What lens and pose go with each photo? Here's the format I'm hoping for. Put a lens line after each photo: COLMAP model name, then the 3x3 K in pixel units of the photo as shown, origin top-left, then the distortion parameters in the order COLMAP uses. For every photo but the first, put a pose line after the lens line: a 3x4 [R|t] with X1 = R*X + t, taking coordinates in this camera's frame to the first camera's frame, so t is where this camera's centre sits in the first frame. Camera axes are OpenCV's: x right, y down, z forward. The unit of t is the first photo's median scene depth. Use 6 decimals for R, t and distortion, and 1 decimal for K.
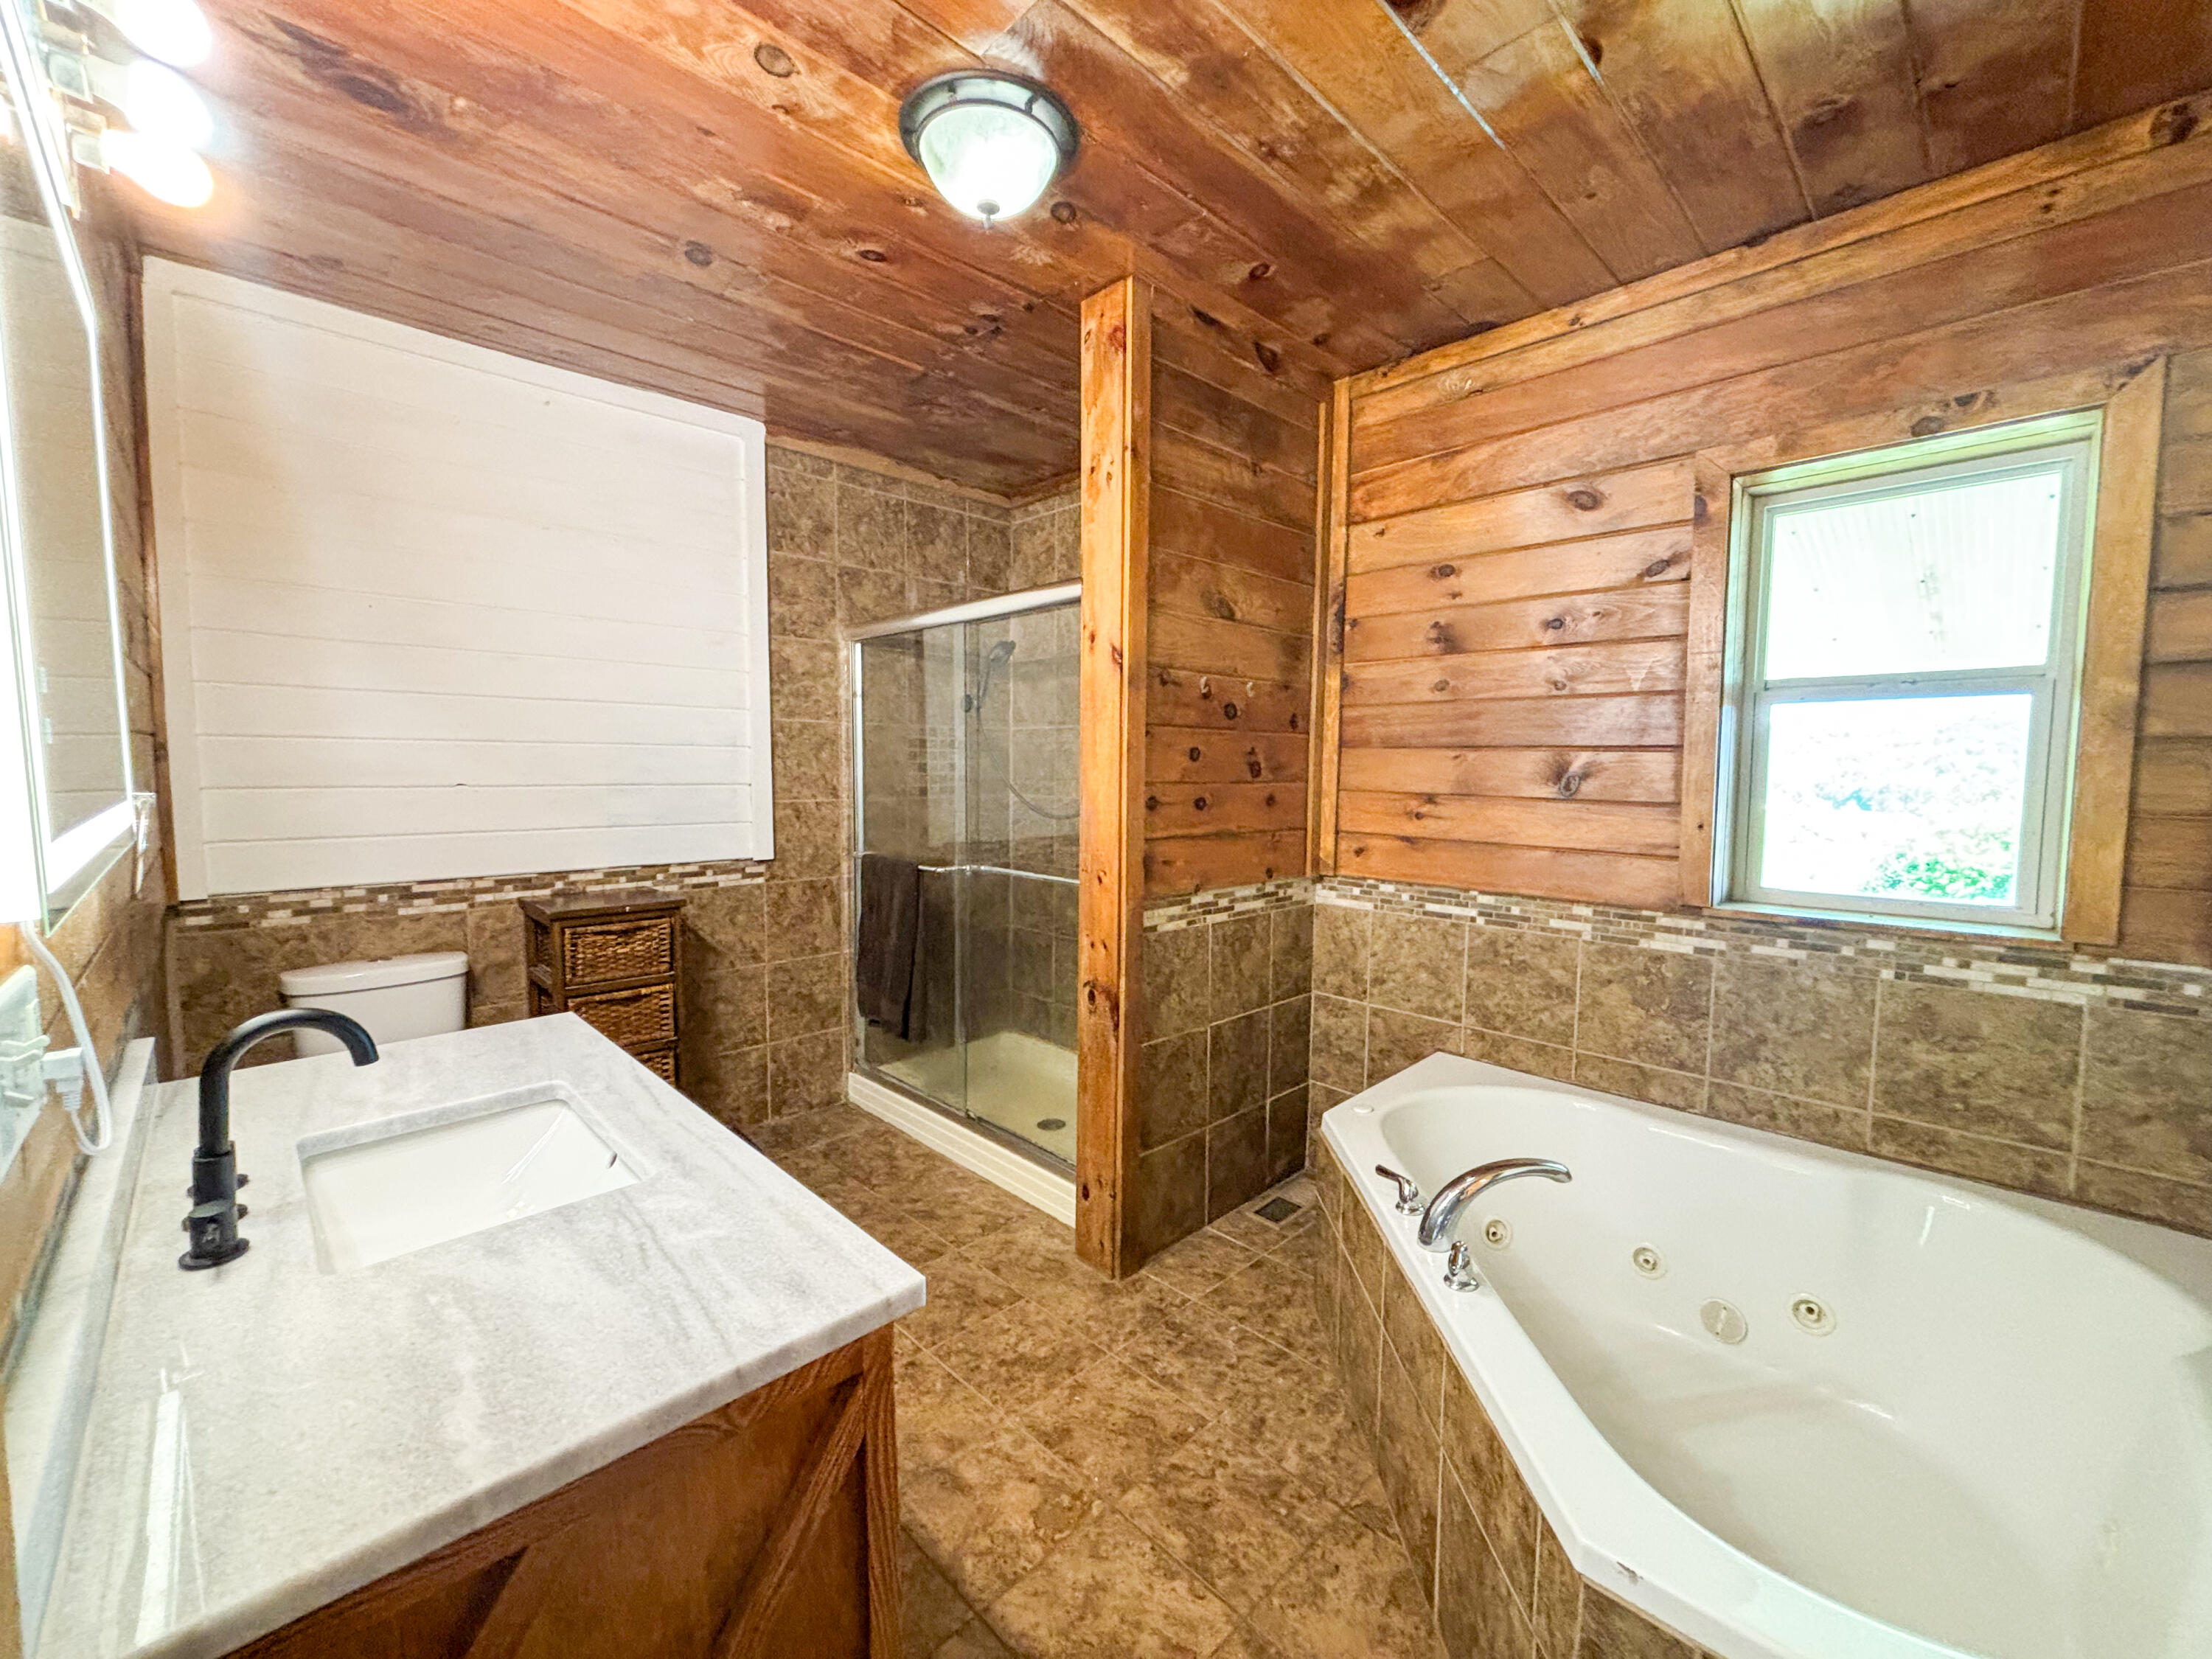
lens RADIAL K [[894.5, 0, 1106.9], [0, 894.5, 828.2], [0, 0, 1]] dist [-0.000144, -0.000132]
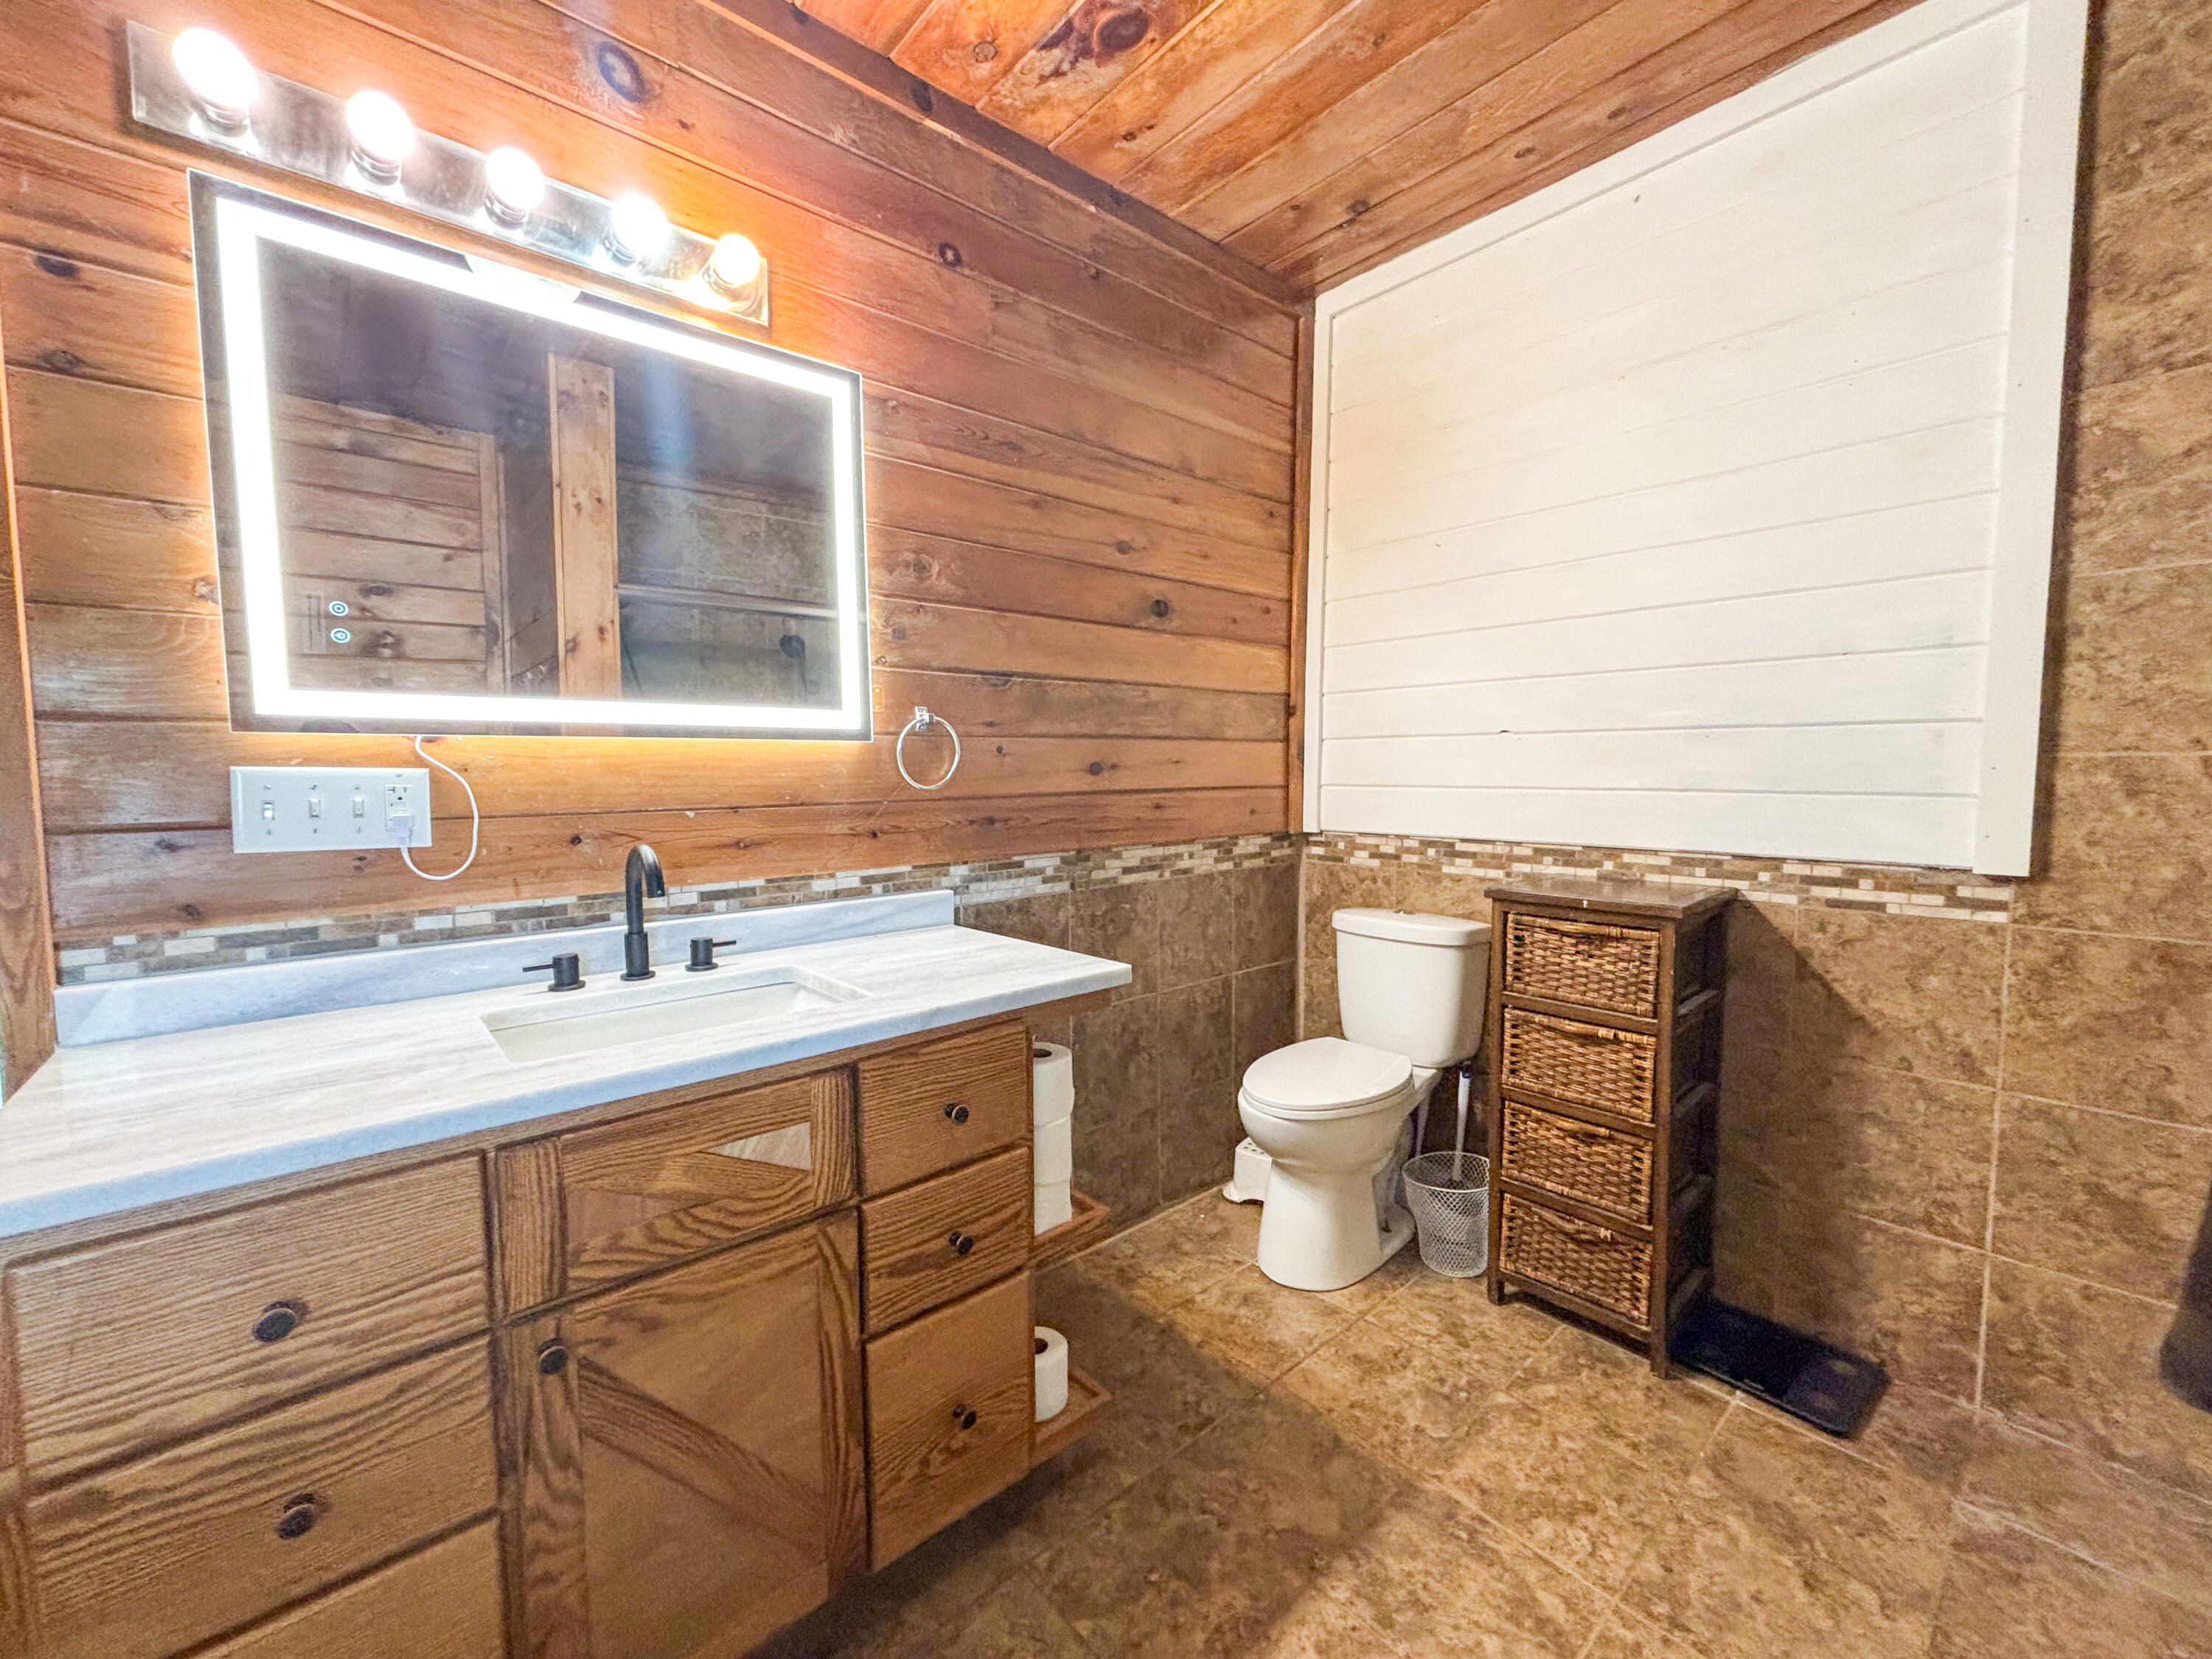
lens RADIAL K [[894.5, 0, 1106.1], [0, 894.5, 830.5], [0, 0, 1]] dist [-0.000144, -0.000132]
pose [[-0.055527, 0.060769, -0.996606, 0.142772], [-0.070766, 0.995396, 0.064638, 0.016297], [0.995946, 0.074115, -0.050971, 0.624399]]
